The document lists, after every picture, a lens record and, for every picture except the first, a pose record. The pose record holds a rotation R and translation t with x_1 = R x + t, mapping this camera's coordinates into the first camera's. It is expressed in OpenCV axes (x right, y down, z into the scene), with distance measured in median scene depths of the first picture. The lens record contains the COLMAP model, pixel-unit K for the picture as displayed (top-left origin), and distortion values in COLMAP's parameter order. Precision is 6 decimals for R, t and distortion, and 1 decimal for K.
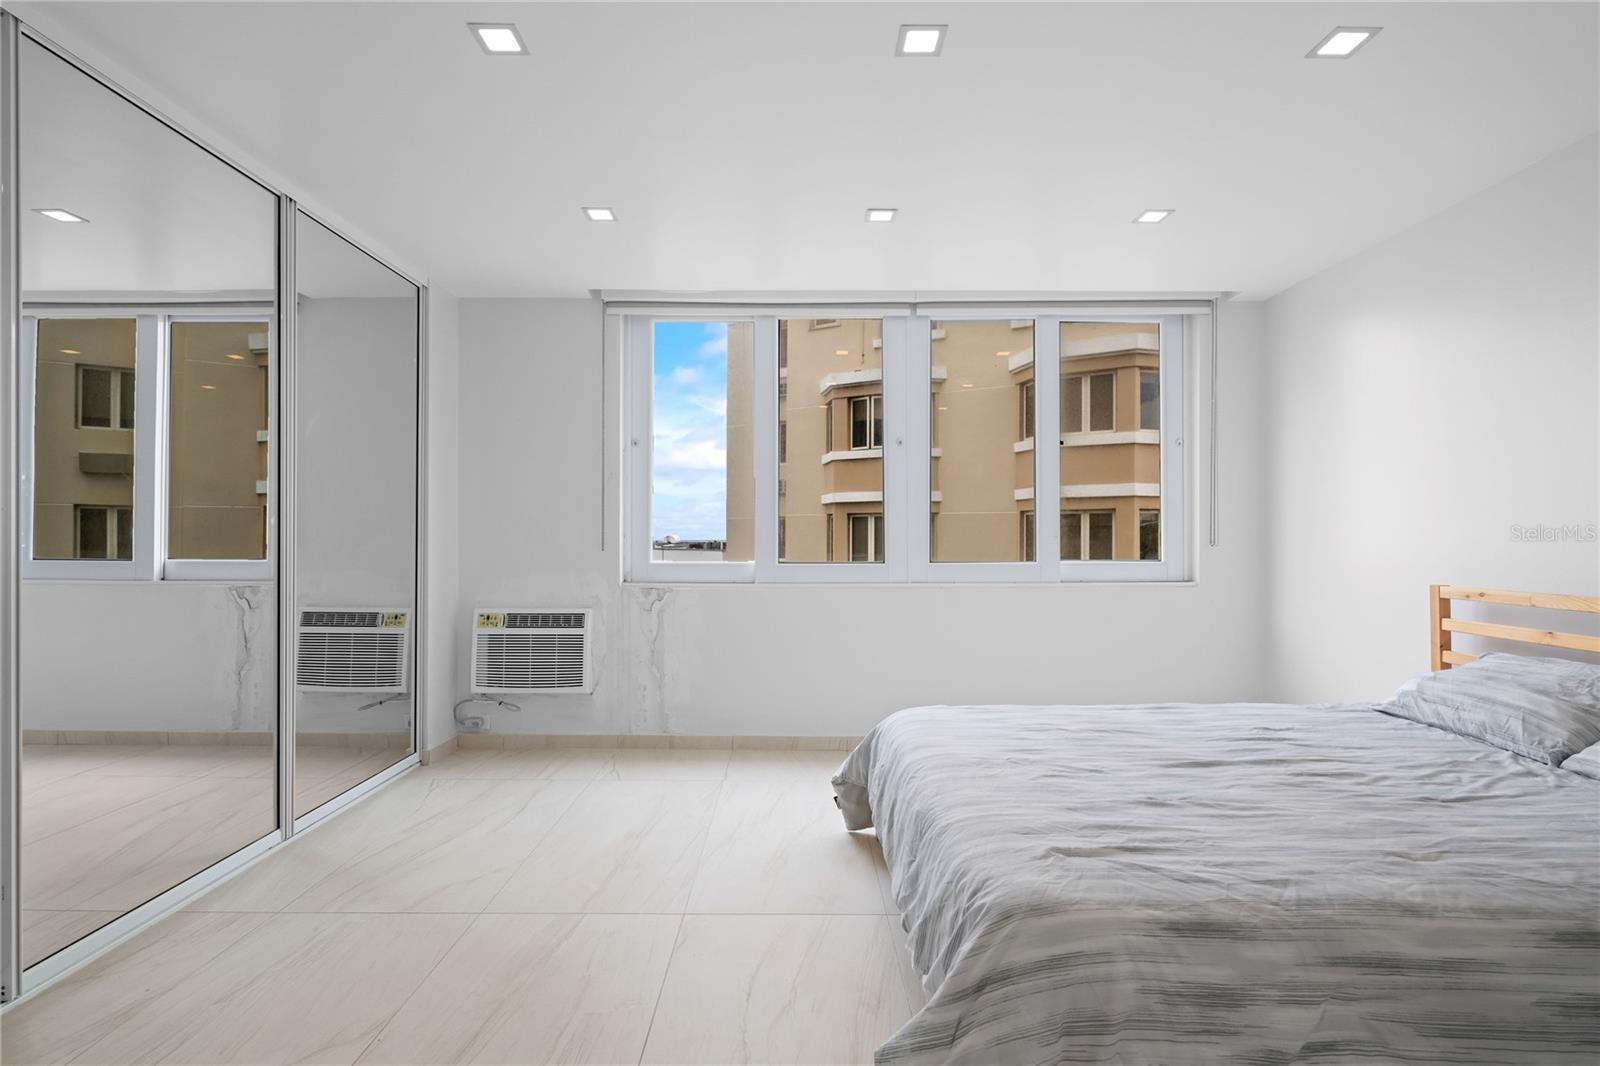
lens RADIAL K [[734.9, 0, 802.4], [0, 734.9, 537.0], [0, 0, 1]] dist [-0.000986, -0.000467]
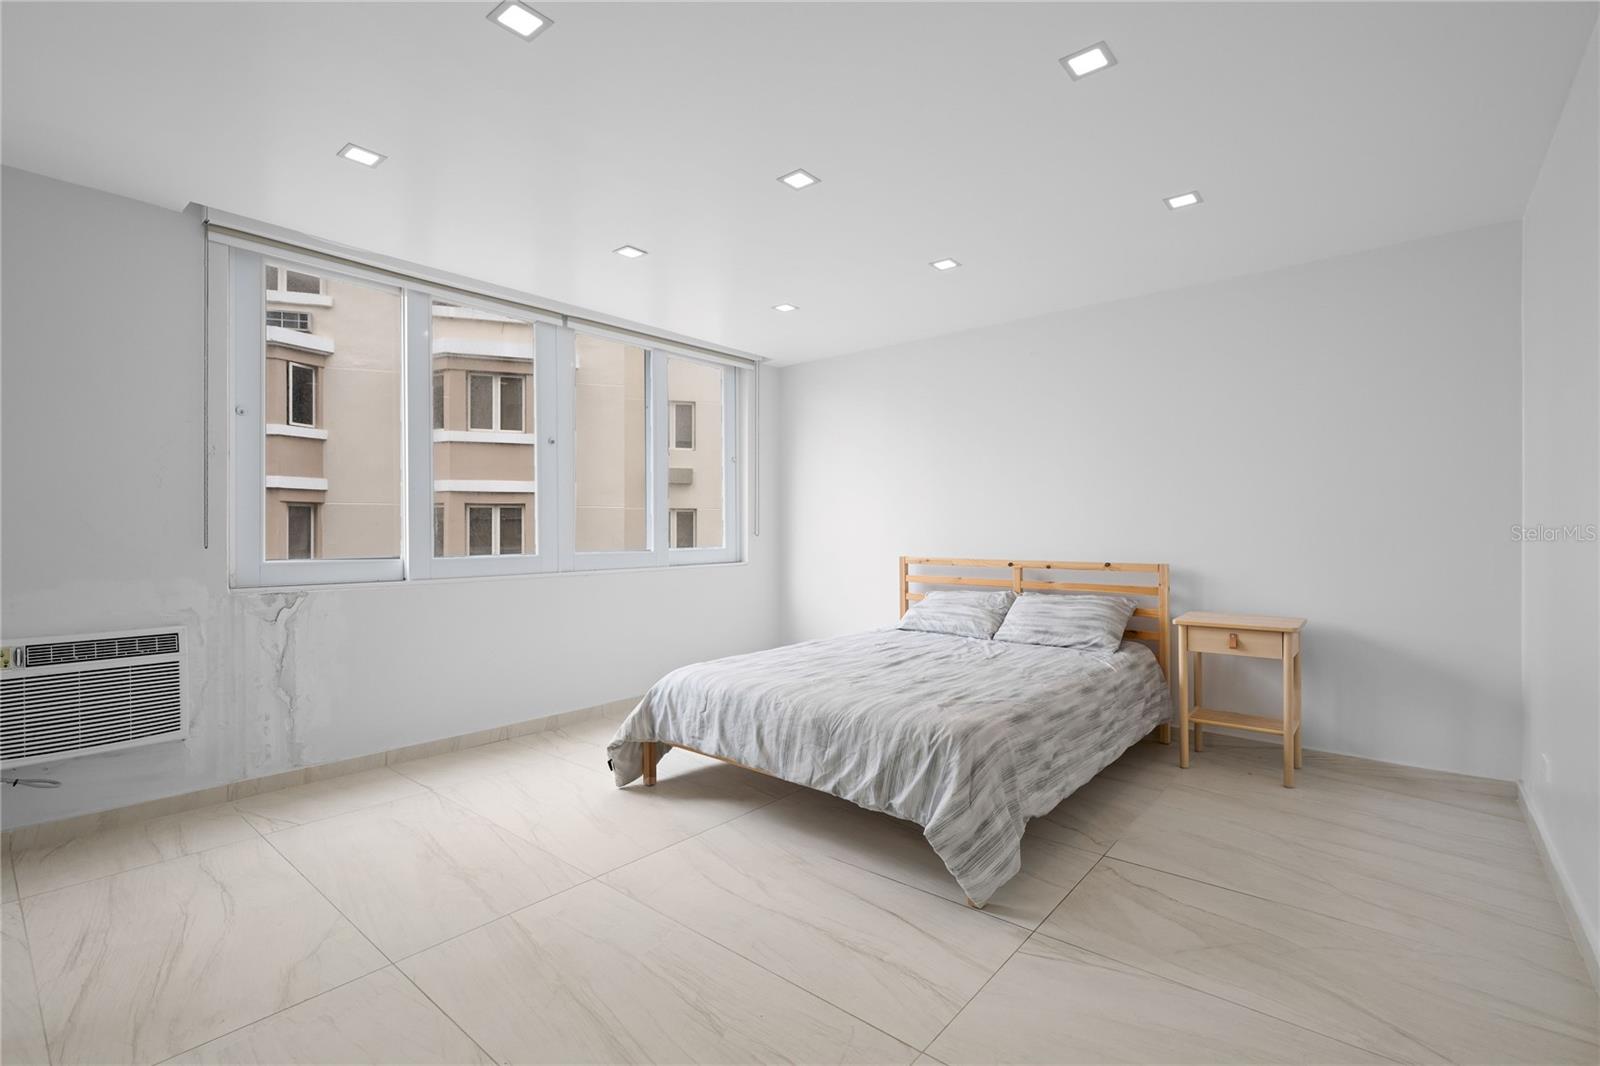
lens RADIAL K [[709.1, 0, 800.0], [0, 709.1, 533.0], [0, 0, 1]] dist [-0.000325, -0.000273]
pose [[0.653969, -0.004589, 0.756508, -0.427830], [0.001719, 0.999988, 0.004581, 0.000280], [-0.756520, -0.001696, 0.653969, 0.050260]]
